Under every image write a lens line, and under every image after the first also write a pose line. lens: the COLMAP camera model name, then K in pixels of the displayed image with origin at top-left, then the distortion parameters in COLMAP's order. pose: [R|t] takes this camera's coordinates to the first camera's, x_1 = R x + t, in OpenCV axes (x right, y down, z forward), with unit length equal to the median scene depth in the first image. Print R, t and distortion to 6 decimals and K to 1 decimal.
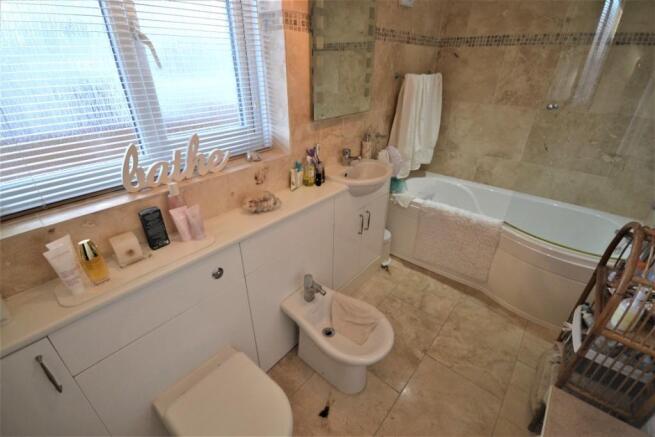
lens RADIAL K [[288.9, 0, 327.5], [0, 288.9, 218.5], [0, 0, 1]] dist [-0.019258, -0.000606]
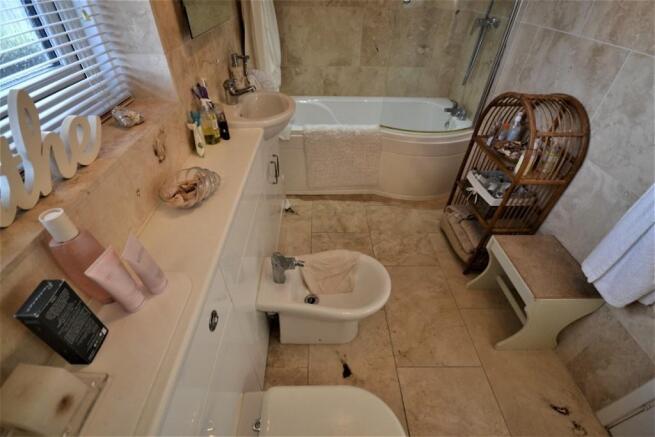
lens RADIAL K [[288.9, 0, 327.5], [0, 288.9, 218.5], [0, 0, 1]] dist [-0.019258, -0.000606]
pose [[0.750761, -0.421856, 0.508326, -0.231928], [0.300948, 0.903453, 0.305291, -0.063173], [-0.588038, -0.076220, 0.805234, 0.218251]]
